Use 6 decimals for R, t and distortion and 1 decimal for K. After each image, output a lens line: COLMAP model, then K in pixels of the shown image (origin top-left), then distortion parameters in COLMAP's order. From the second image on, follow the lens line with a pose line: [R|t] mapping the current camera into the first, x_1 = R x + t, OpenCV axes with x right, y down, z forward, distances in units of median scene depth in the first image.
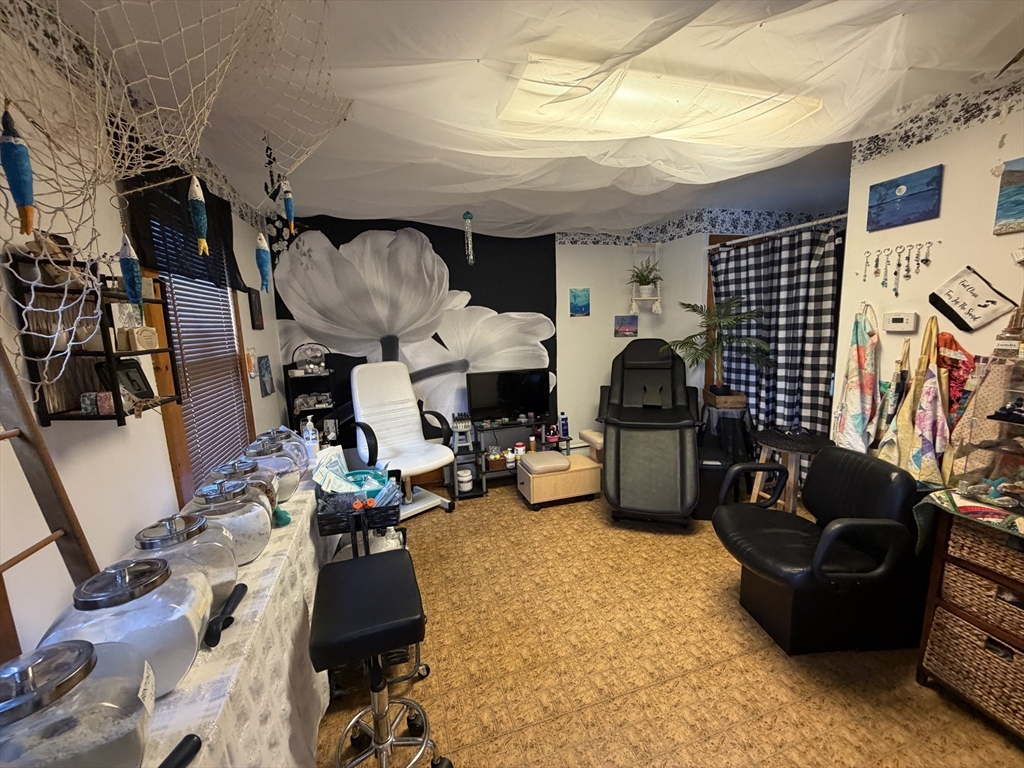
lens RADIAL K [[410.4, 0, 511.0], [0, 410.4, 384.1], [0, 0, 1]] dist [-0.000050, 0.000115]
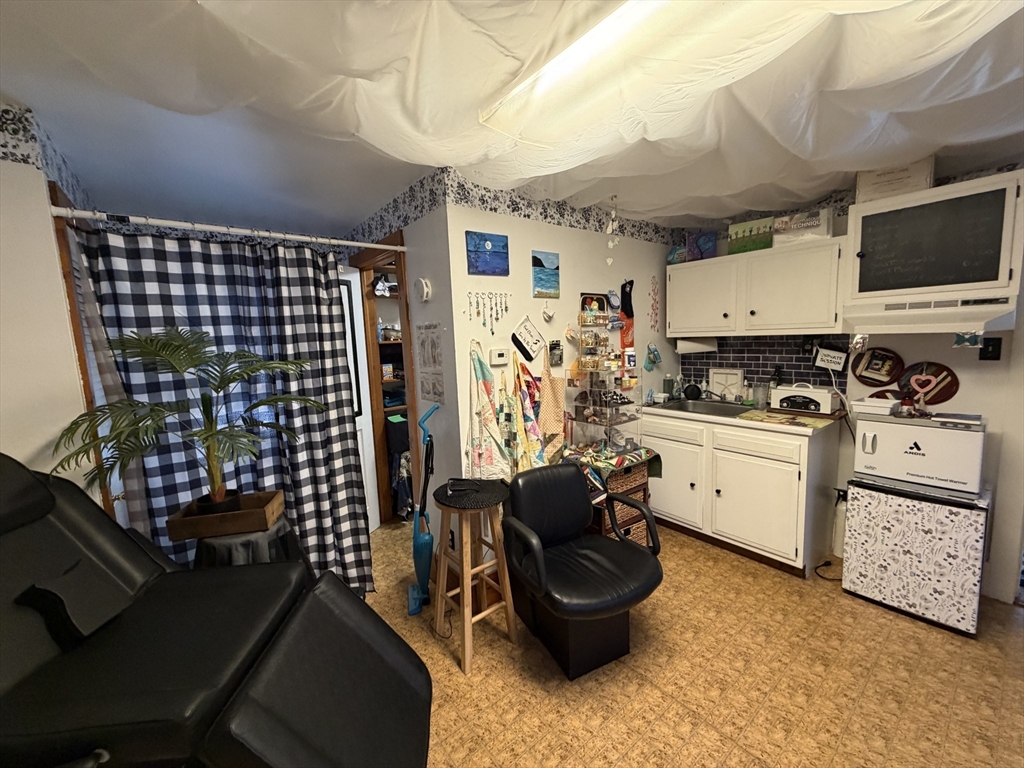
lens RADIAL K [[410.4, 0, 506.7], [0, 410.4, 381.0], [0, 0, 1]] dist [-0.000050, 0.000115]
pose [[-0.355935, -0.062500, 0.932418, -0.173699], [0.189614, 0.972177, 0.137547, -0.243282], [-0.915072, 0.225757, -0.334181, 1.401403]]
